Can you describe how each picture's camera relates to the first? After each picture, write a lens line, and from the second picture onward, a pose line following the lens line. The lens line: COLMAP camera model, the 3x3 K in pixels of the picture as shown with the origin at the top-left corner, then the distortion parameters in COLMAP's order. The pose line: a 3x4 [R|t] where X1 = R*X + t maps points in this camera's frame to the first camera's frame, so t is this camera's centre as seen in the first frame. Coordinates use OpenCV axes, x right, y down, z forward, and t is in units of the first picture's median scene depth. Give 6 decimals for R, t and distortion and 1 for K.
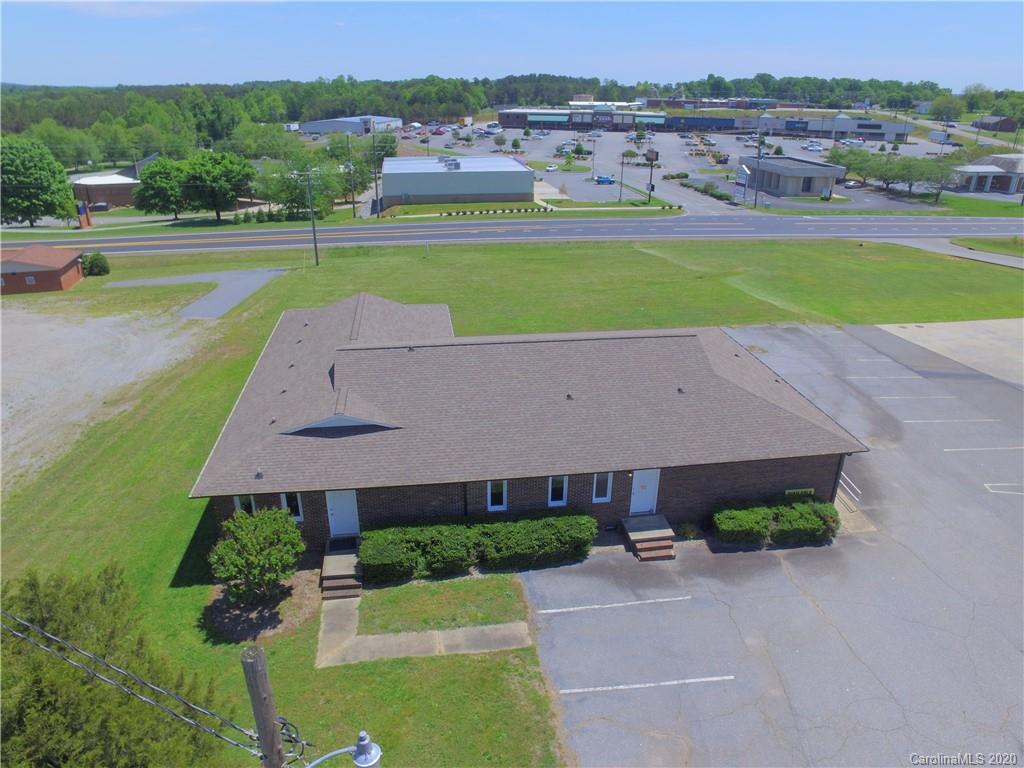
lens RADIAL K [[685.3, 0, 510.8], [0, 685.3, 370.0], [0, 0, 1]] dist [-0.126050, 0.091792]
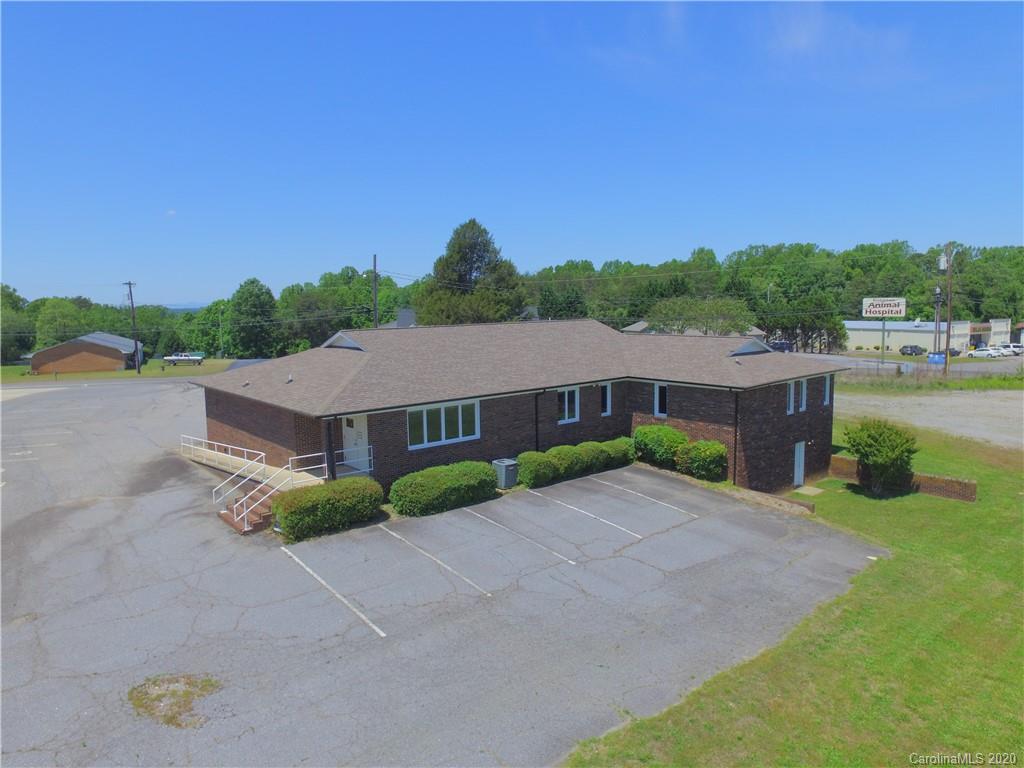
lens RADIAL K [[685.3, 0, 510.8], [0, 685.3, 370.0], [0, 0, 1]] dist [-0.126050, 0.091792]
pose [[-0.843888, 0.058651, -0.533304, 0.495729], [-0.200232, 0.887760, 0.414476, -0.382335], [0.497755, 0.456555, -0.737426, 1.574458]]
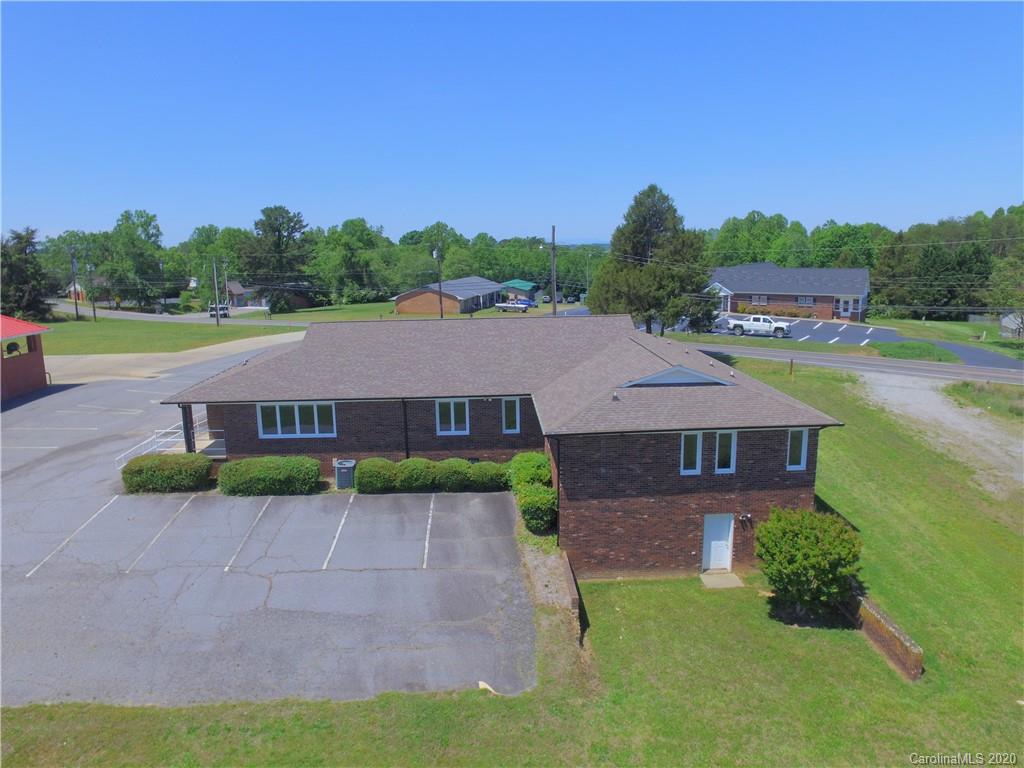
lens RADIAL K [[685.3, 0, 510.8], [0, 685.3, 370.0], [0, 0, 1]] dist [-0.126050, 0.091792]
pose [[-0.994503, -0.010718, 0.104162, -0.137181], [0.048221, 0.836117, 0.546427, -0.489024], [-0.092948, 0.548446, -0.831004, 1.640281]]
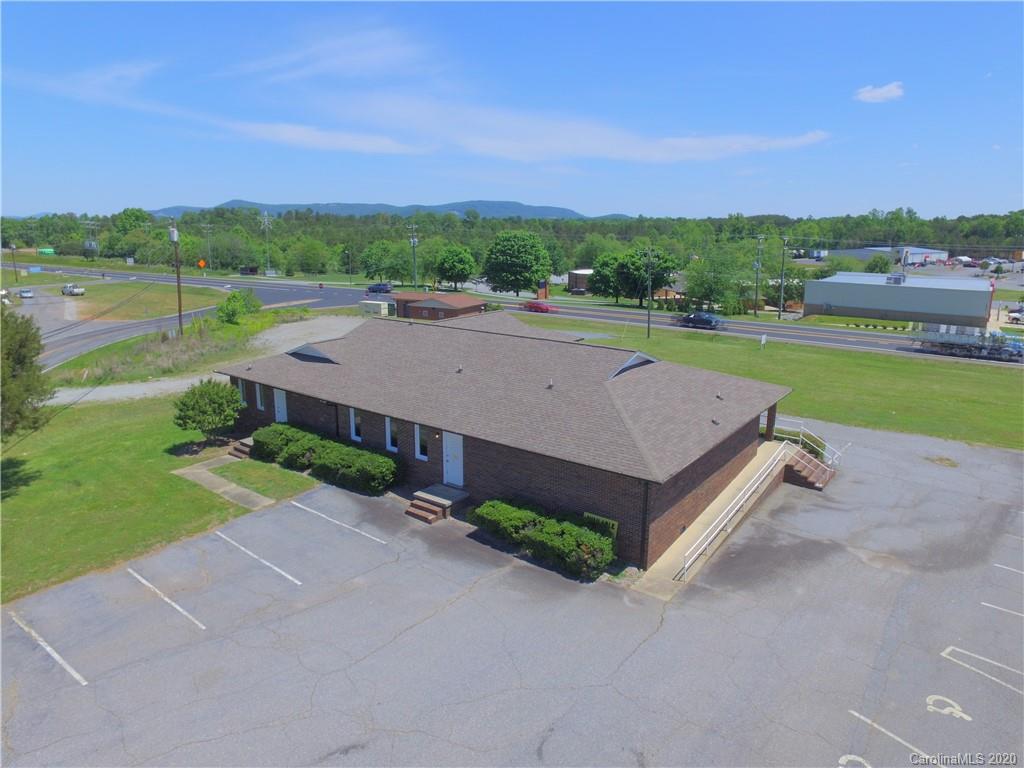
lens RADIAL K [[685.3, 0, 510.8], [0, 685.3, 370.0], [0, 0, 1]] dist [-0.126050, 0.091792]
pose [[0.701554, 0.145593, -0.697585, 0.671706], [-0.274161, 0.958705, -0.075630, 0.072723], [0.657767, 0.244309, 0.712500, 0.212658]]
